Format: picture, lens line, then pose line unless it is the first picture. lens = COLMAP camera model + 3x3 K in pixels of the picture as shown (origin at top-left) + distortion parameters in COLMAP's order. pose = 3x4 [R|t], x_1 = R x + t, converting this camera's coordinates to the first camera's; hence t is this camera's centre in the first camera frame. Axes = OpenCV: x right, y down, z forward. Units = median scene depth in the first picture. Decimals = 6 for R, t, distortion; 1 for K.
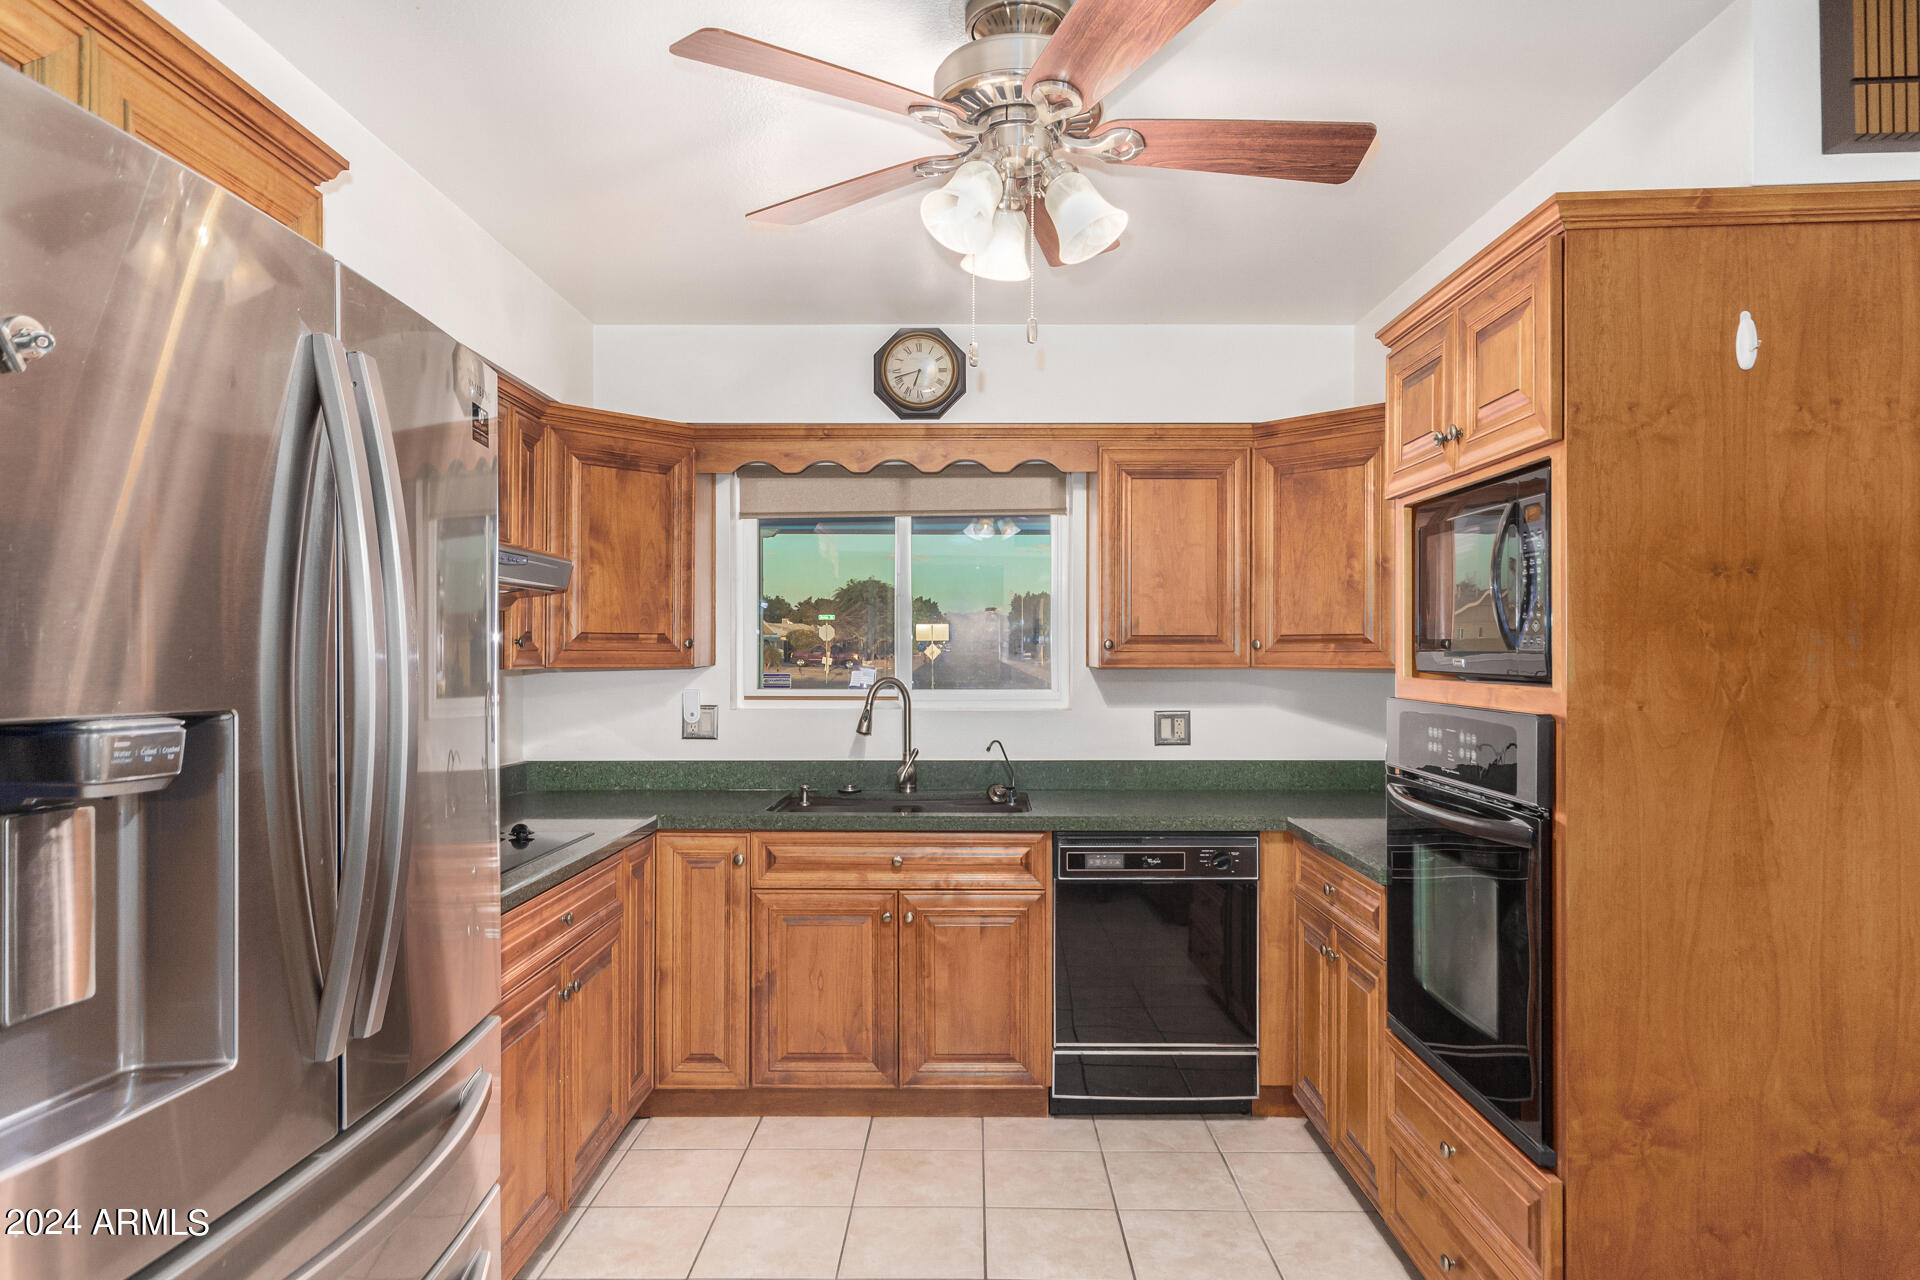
lens RADIAL K [[1165.3, 0, 954.4], [0, 1165.3, 646.5], [0, 0, 1]] dist [-0.004541, 0.008055]
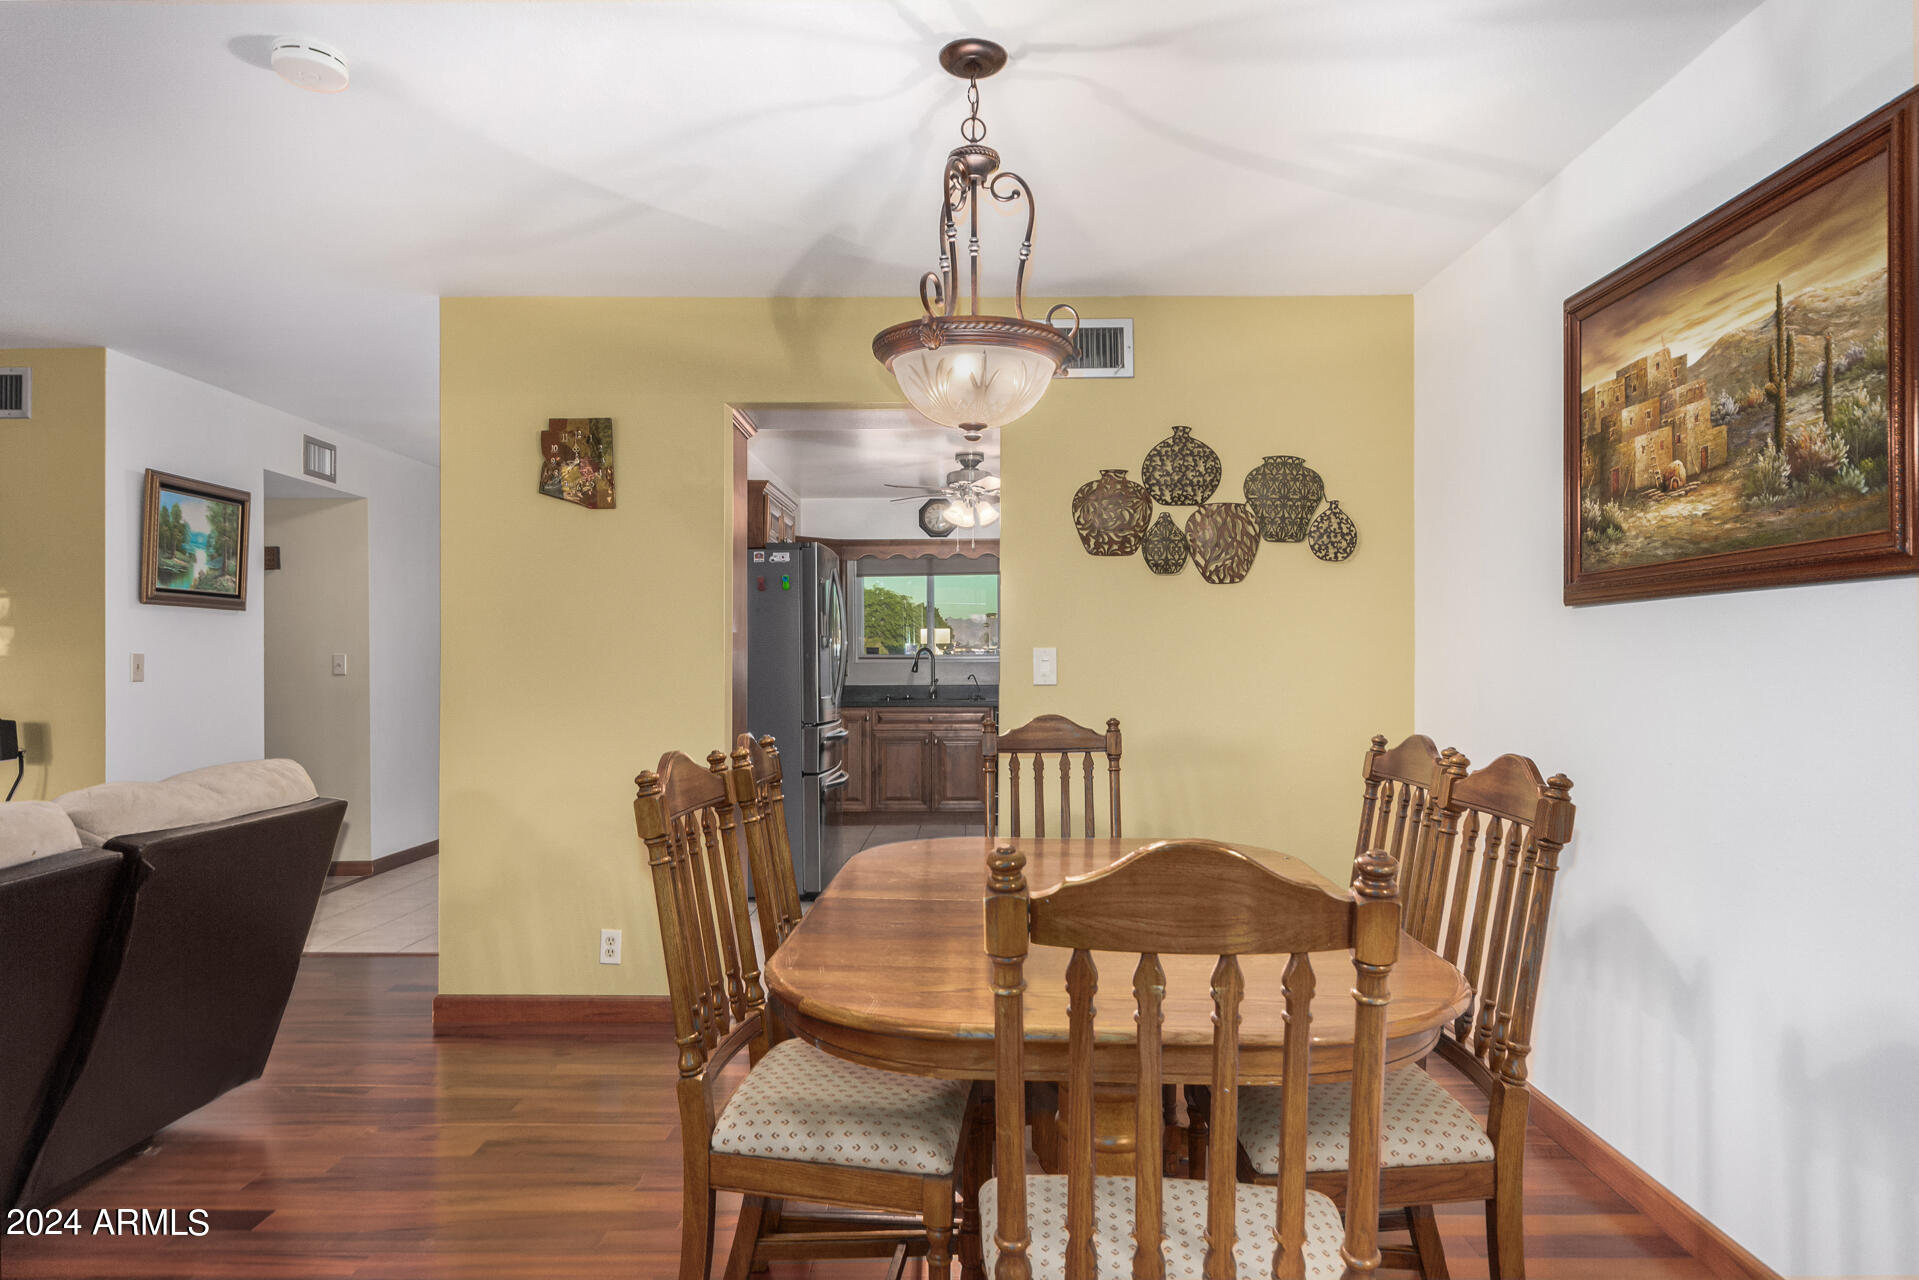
lens RADIAL K [[1164.7, 0, 960.5], [0, 1164.7, 649.9], [0, 0, 1]] dist [-0.004541, 0.008055]
pose [[0.999987, -0.003149, 0.004037, 0.004230], [0.003145, 0.999994, 0.001090, 0.031538], [-0.004041, -0.001077, 0.999991, -1.403854]]
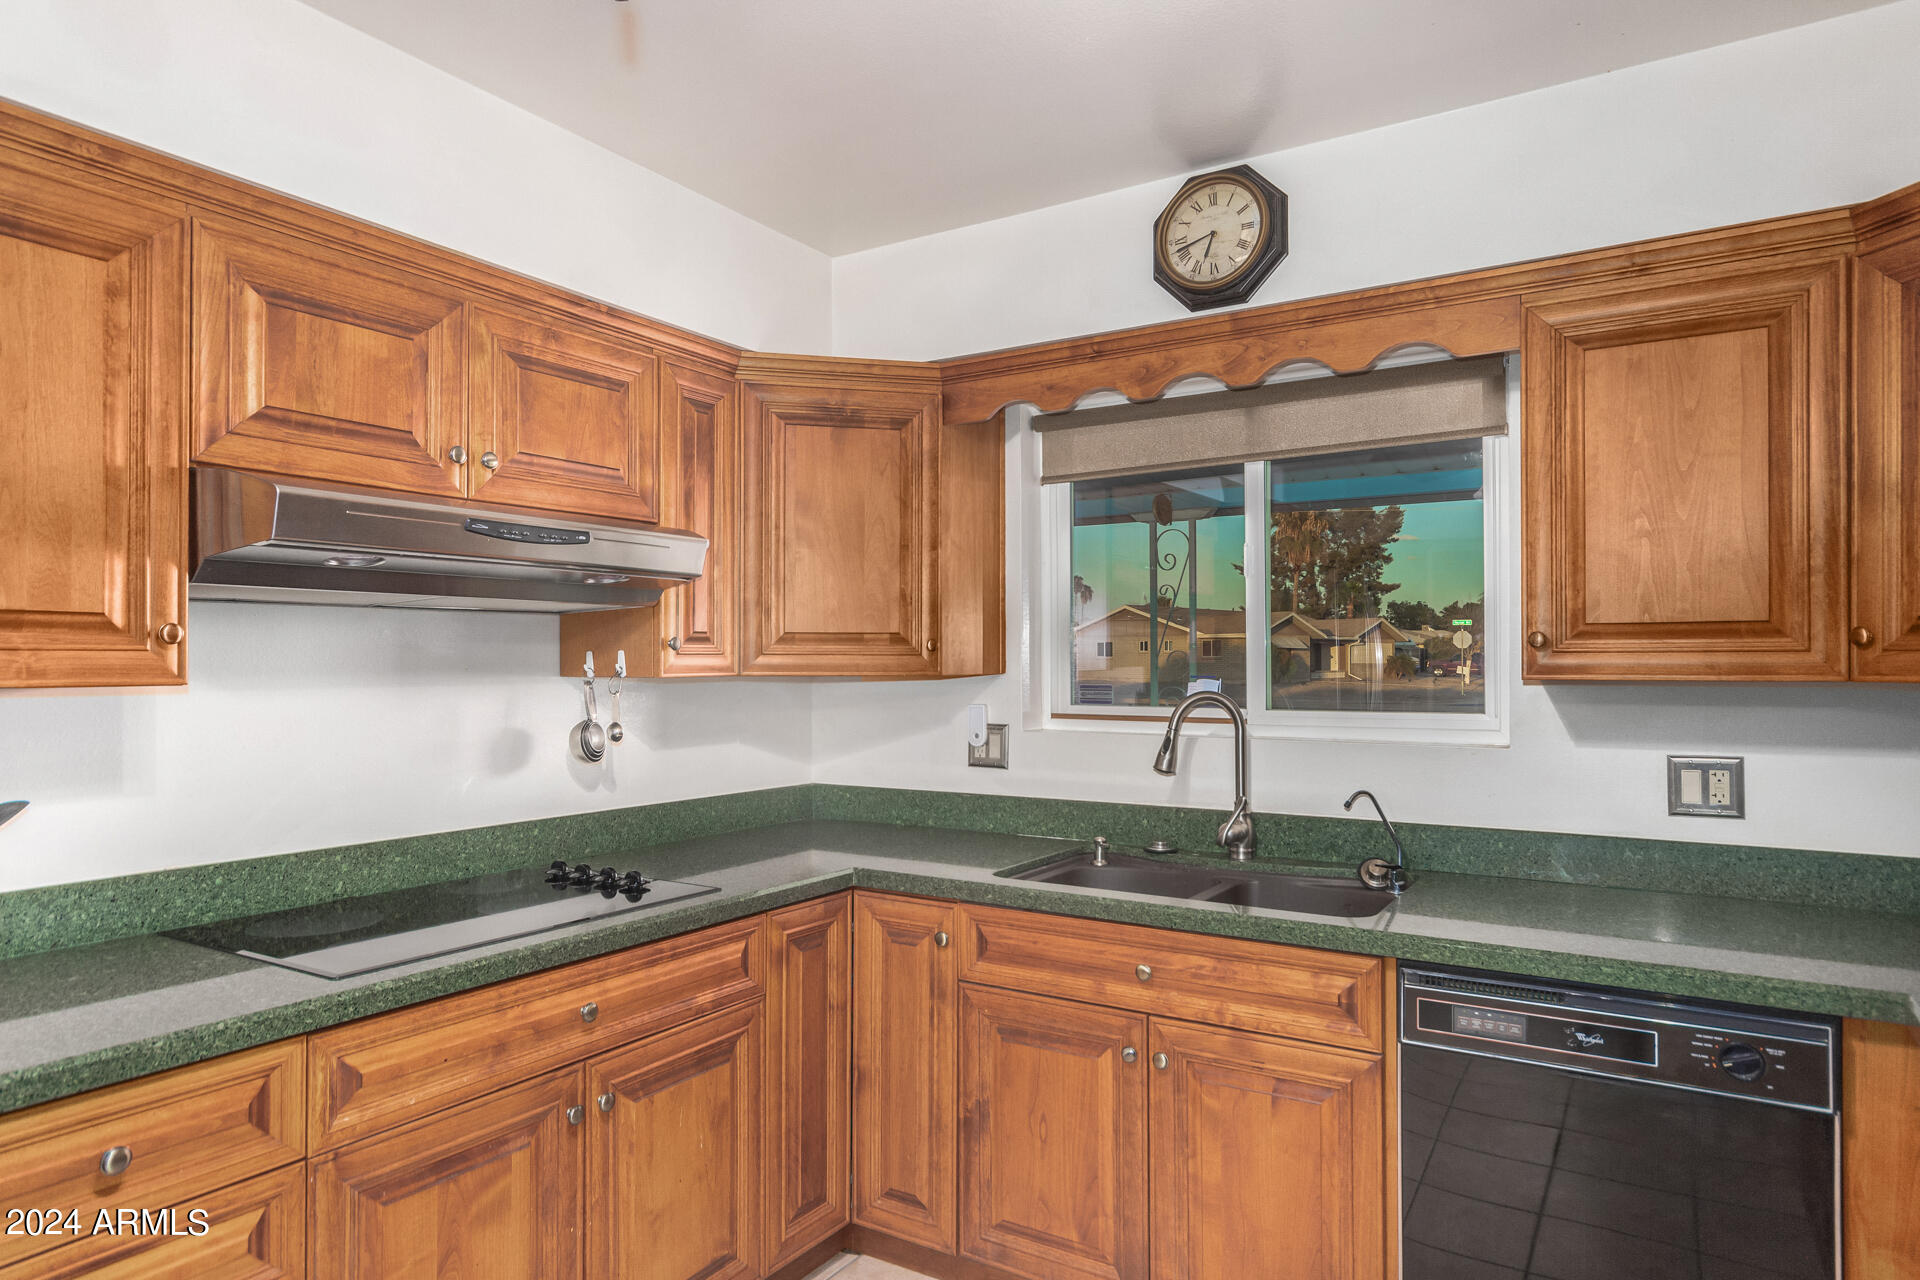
lens RADIAL K [[1165.3, 0, 909.0], [0, 1165.3, 650.8], [0, 0, 1]] dist [-0.004541, 0.008055]
pose [[0.849903, -0.006748, -0.526896, 0.174543], [0.004555, 0.999975, -0.005461, 0.005444], [0.526920, 0.002241, 0.849912, 0.346266]]
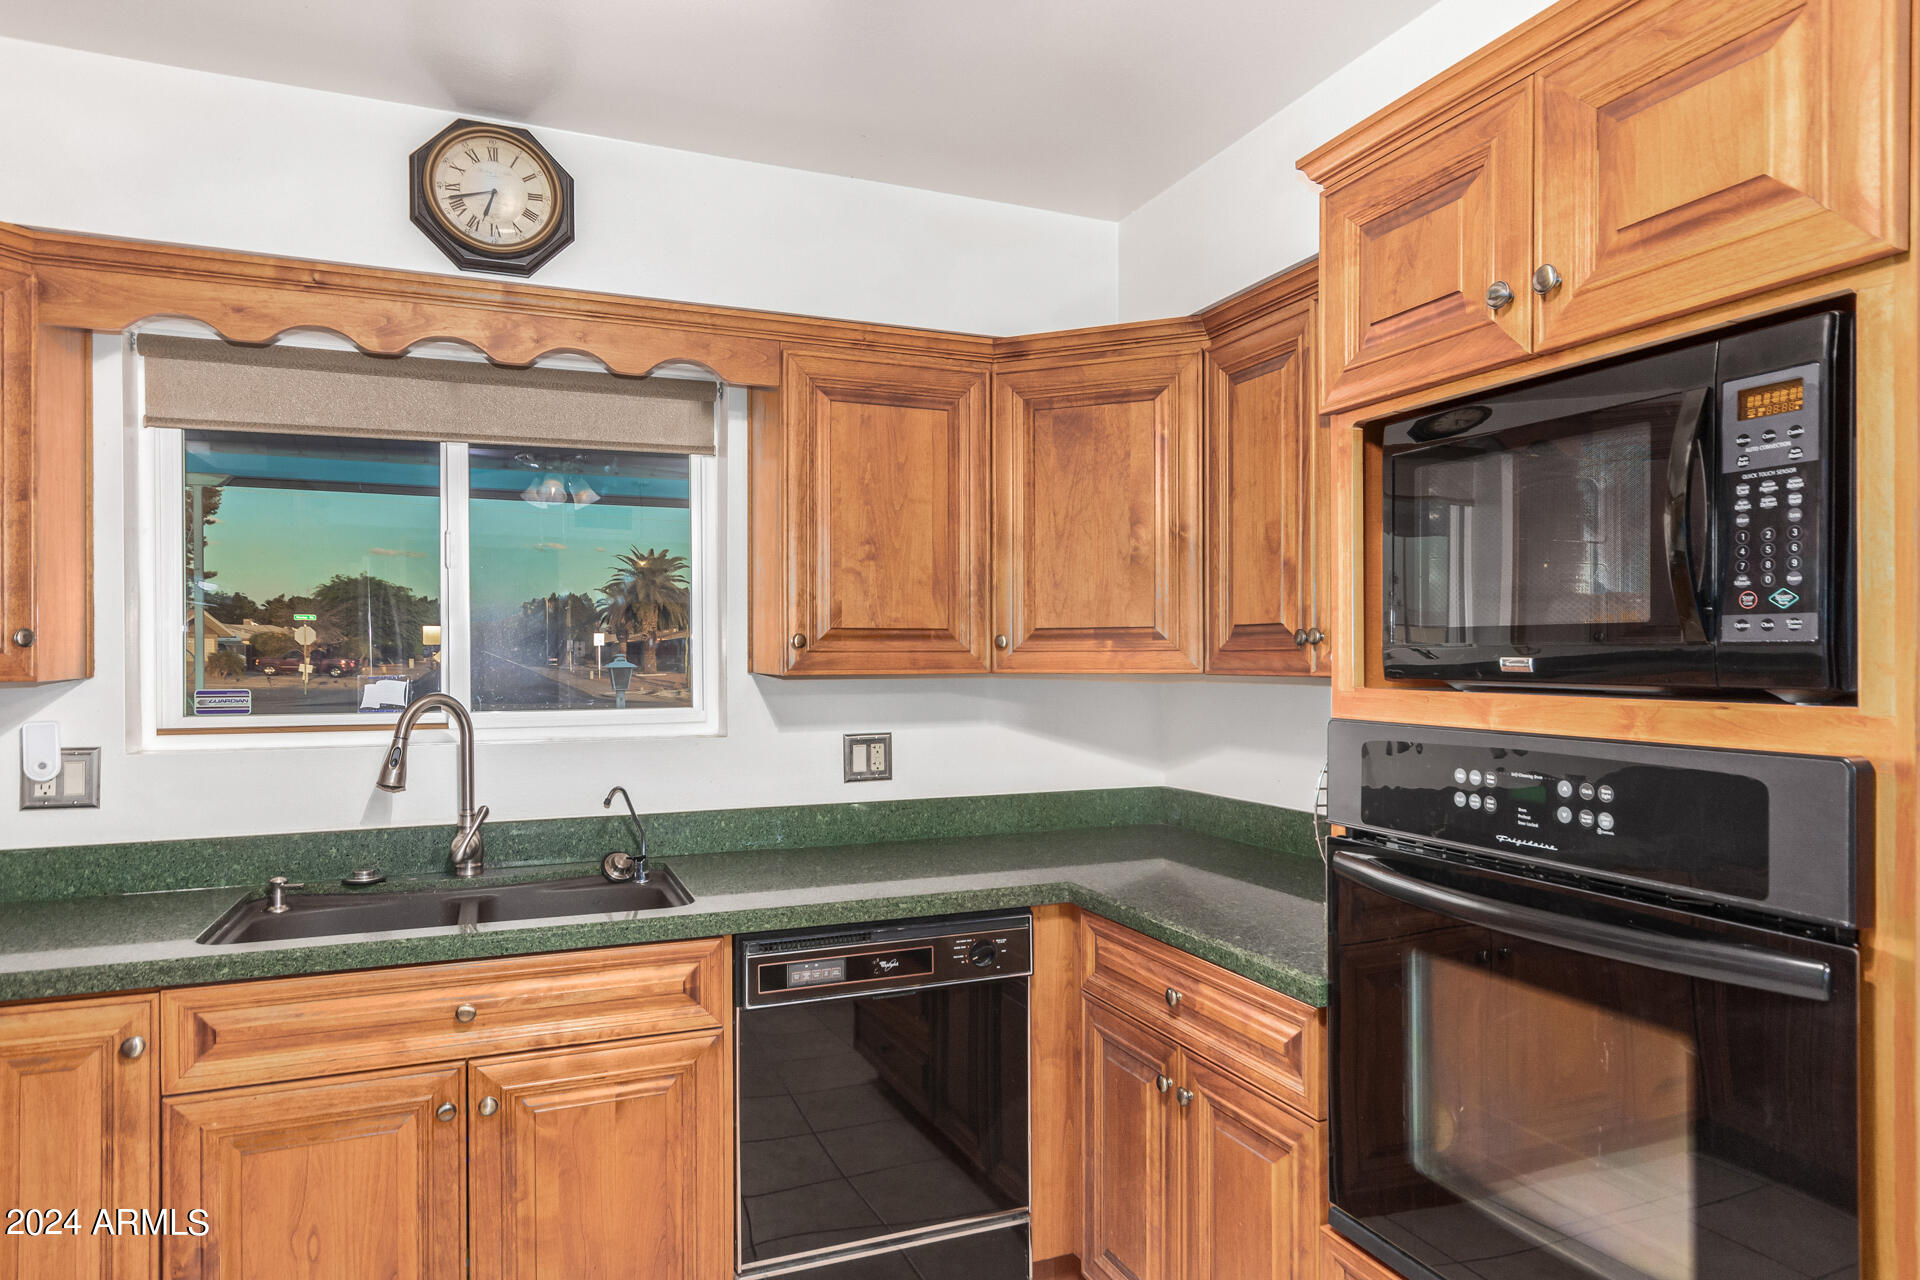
lens RADIAL K [[1165.3, 0, 1002.6], [0, 1165.3, 658.8], [0, 0, 1]] dist [-0.004541, 0.008055]
pose [[0.908762, -0.004065, 0.417296, -0.044273], [0.001267, 0.999975, 0.006982, 0.003911], [-0.417314, -0.005817, 0.908744, 0.338383]]
